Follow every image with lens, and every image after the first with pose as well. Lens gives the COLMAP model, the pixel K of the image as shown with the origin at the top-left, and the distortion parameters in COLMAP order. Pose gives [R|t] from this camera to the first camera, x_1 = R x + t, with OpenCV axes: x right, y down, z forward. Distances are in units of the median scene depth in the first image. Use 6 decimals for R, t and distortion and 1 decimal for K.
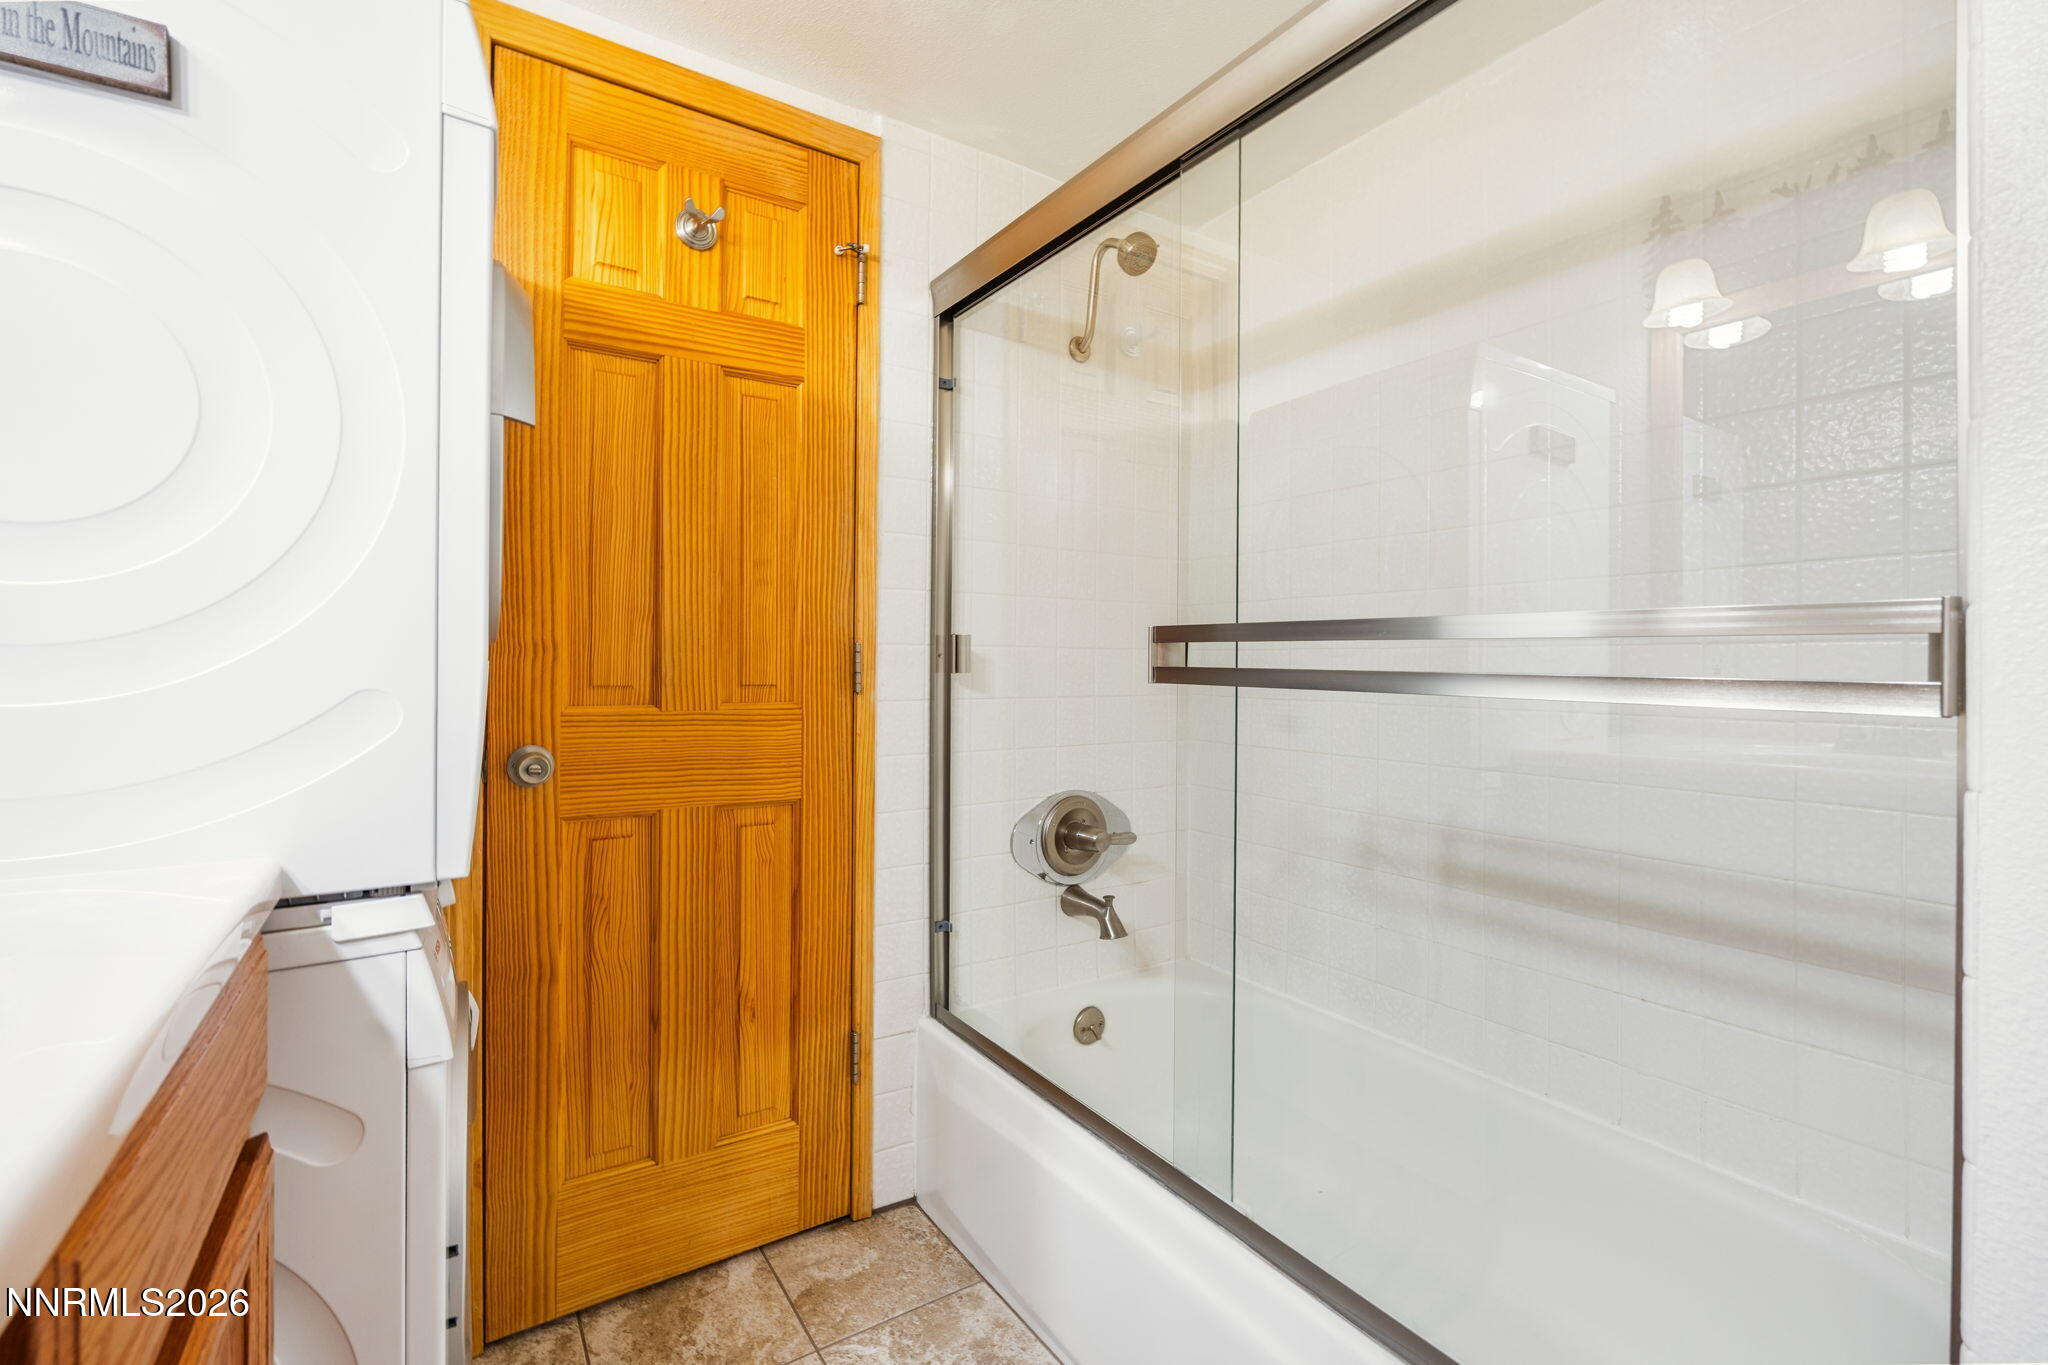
lens RADIAL K [[906.8, 0, 1030.0], [0, 906.8, 666.8], [0, 0, 1]] dist [-0.004934, 0.000572]
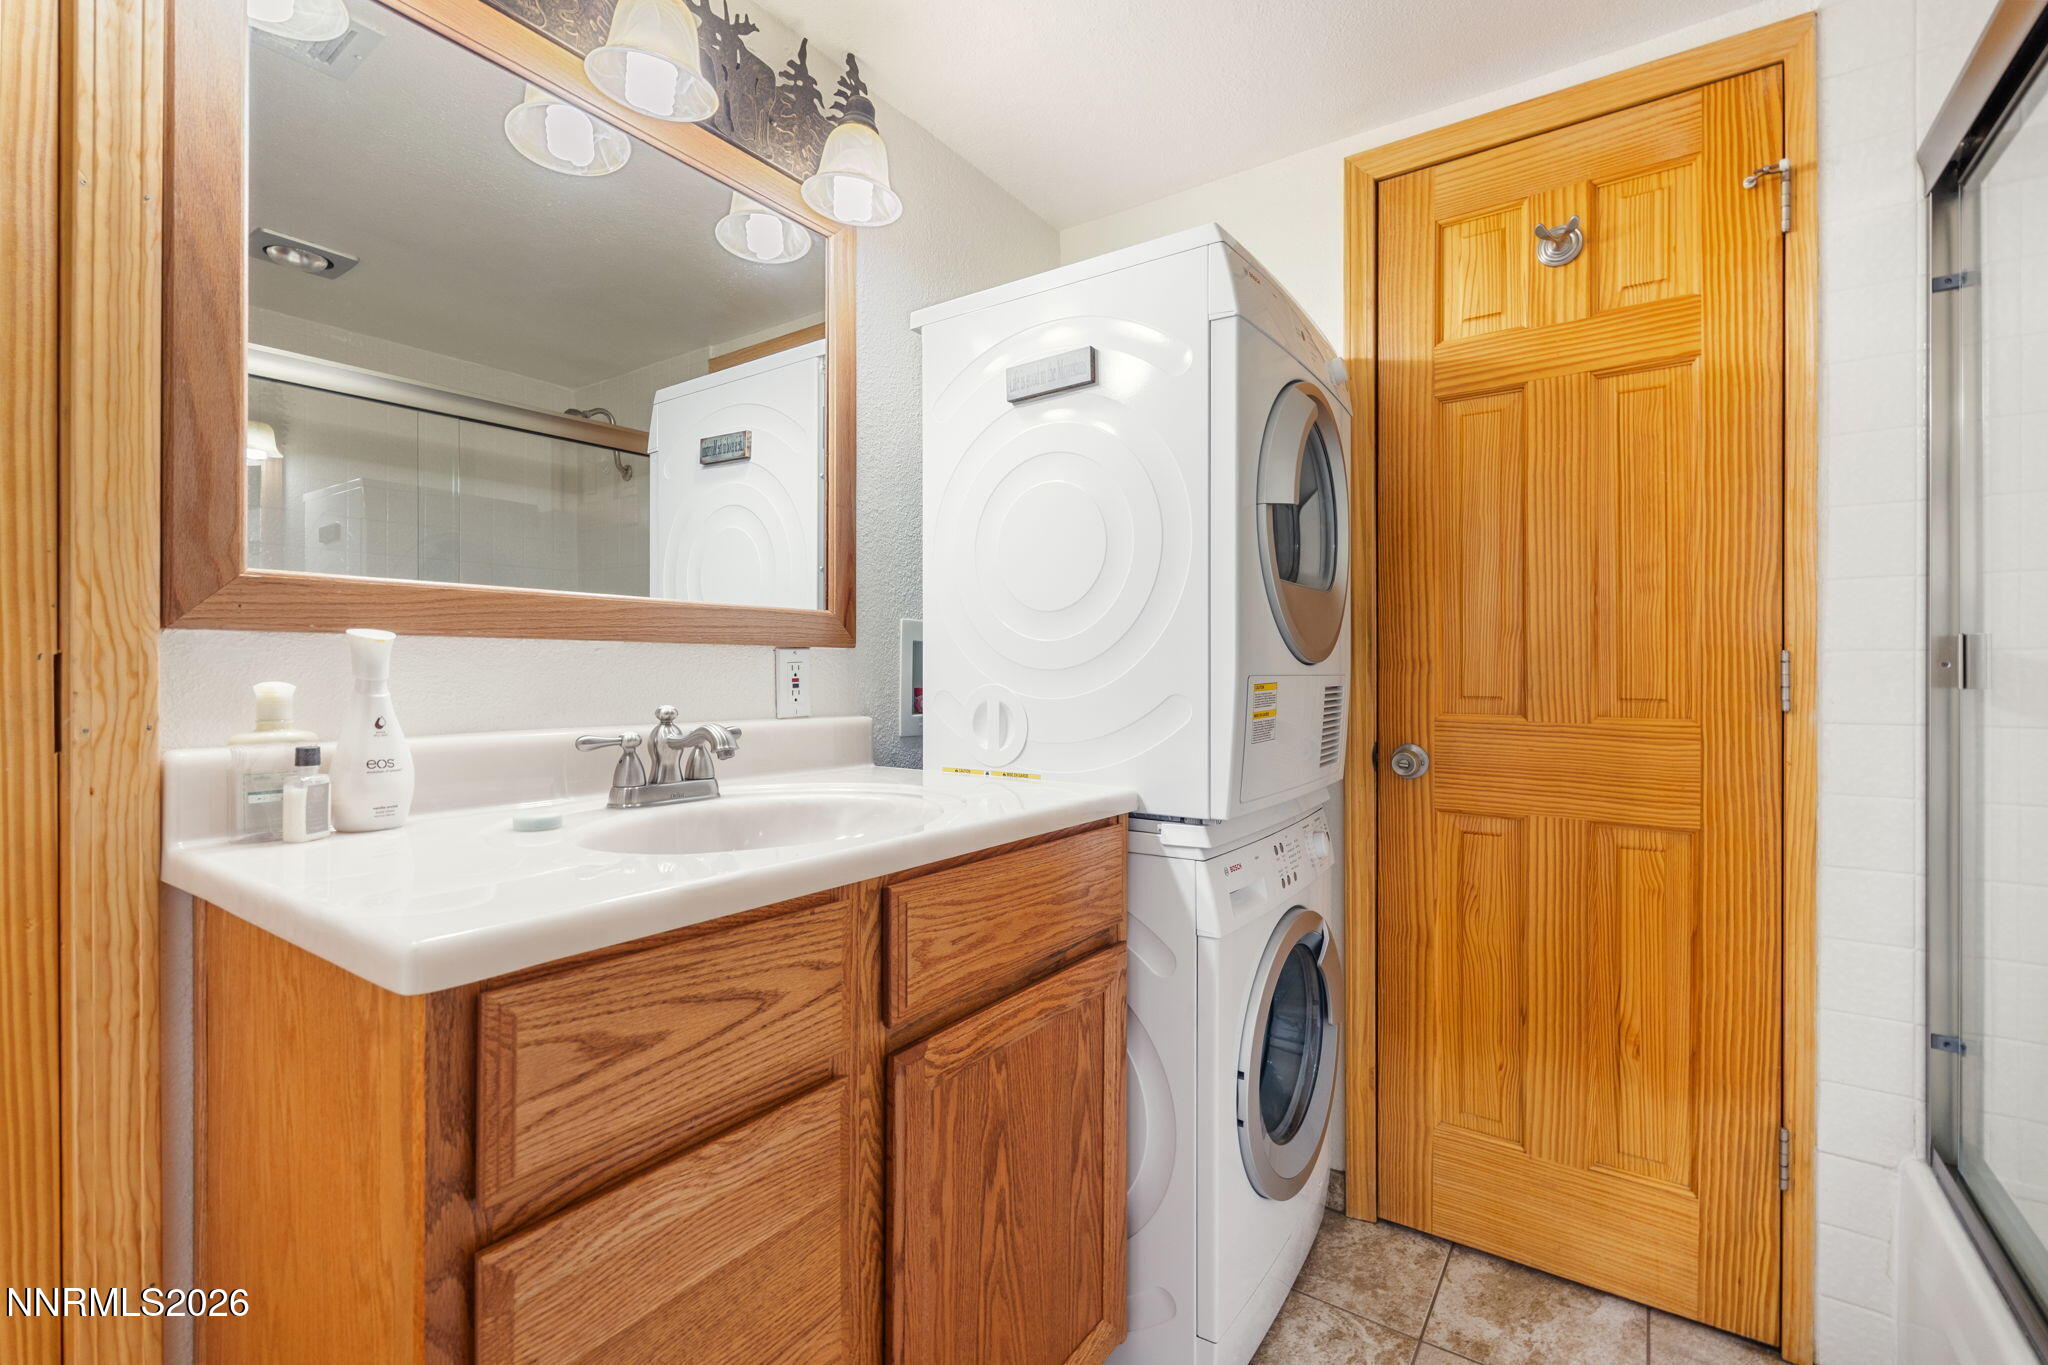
lens RADIAL K [[906.8, 0, 1024.1], [0, 906.8, 677.3], [0, 0, 1]] dist [-0.004934, 0.000572]
pose [[0.360770, 0.001951, -0.932653, 0.355291], [0.000479, 0.999997, 0.002277, -0.004768], [0.932655, -0.001268, 0.360769, 0.078308]]
